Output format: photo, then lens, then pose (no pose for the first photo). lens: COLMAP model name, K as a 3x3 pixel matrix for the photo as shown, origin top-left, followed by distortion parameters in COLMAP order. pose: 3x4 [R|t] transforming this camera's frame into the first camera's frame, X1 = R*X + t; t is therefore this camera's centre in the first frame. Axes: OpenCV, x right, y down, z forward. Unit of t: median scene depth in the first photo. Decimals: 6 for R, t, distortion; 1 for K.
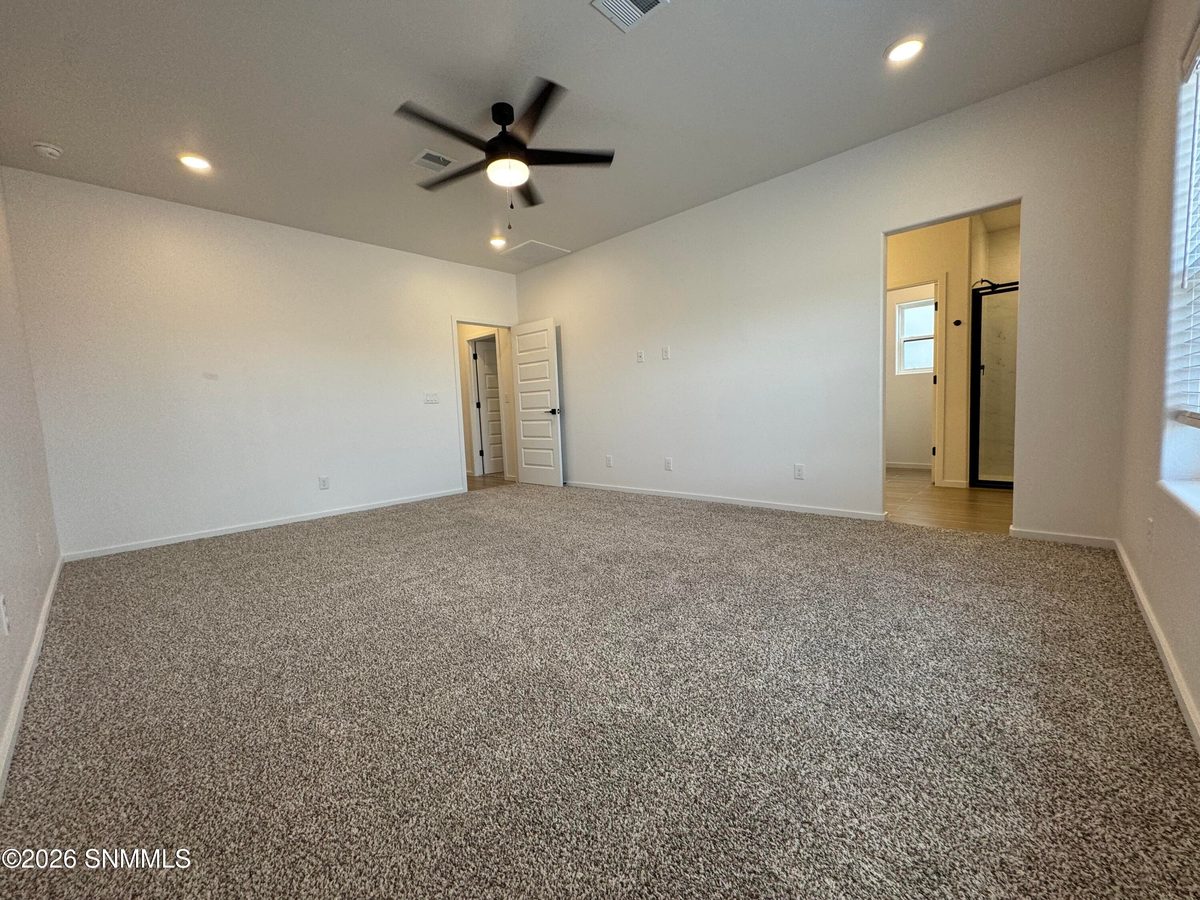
lens RADIAL K [[476.7, 0, 600.8], [0, 476.7, 450.5], [0, 0, 1]] dist [0.001665, 0.000139]
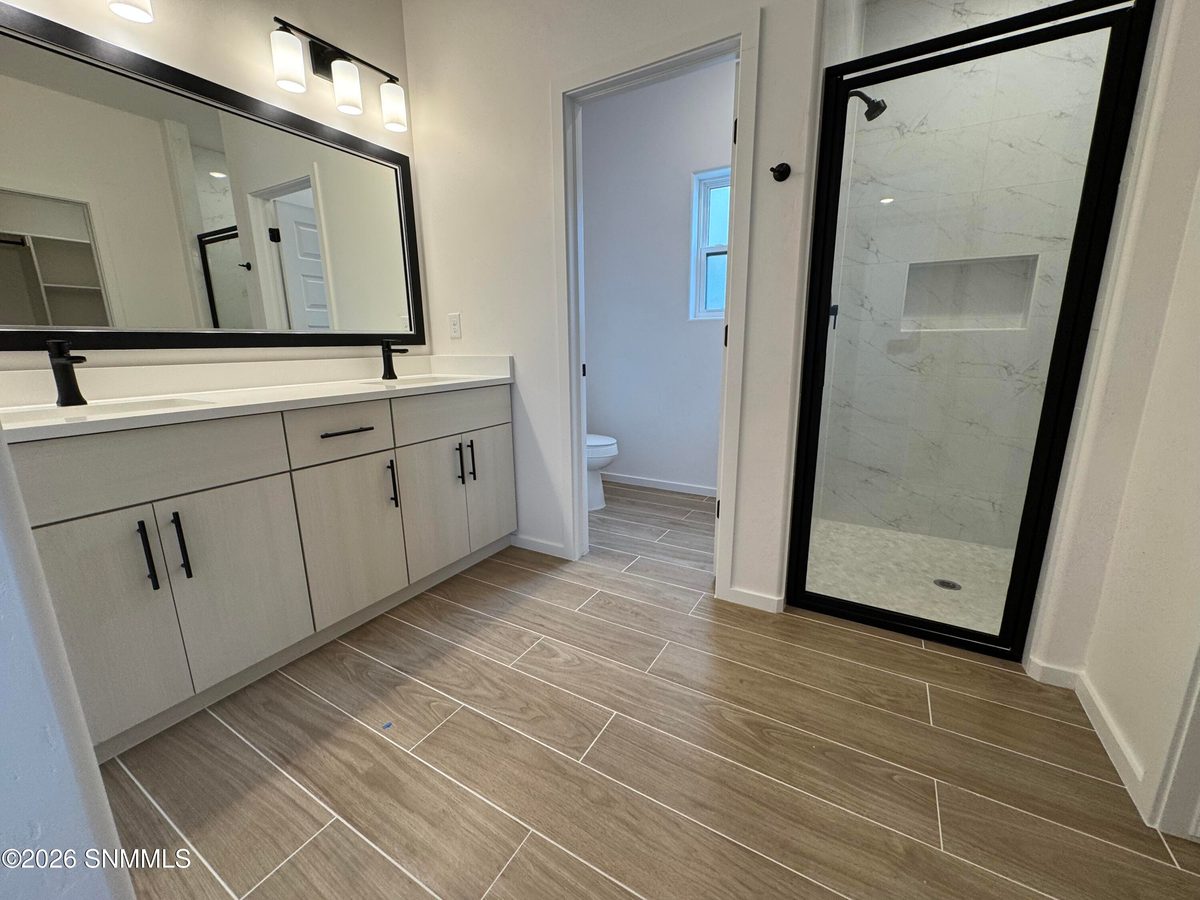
lens RADIAL K [[476.7, 0, 599.7], [0, 476.7, 448.1], [0, 0, 1]] dist [0.001665, 0.000139]
pose [[0.972921, -0.014079, 0.230710, 0.525741], [-0.014018, 0.992712, 0.119693, -0.105829], [-0.230714, -0.119686, 0.965633, 0.659099]]
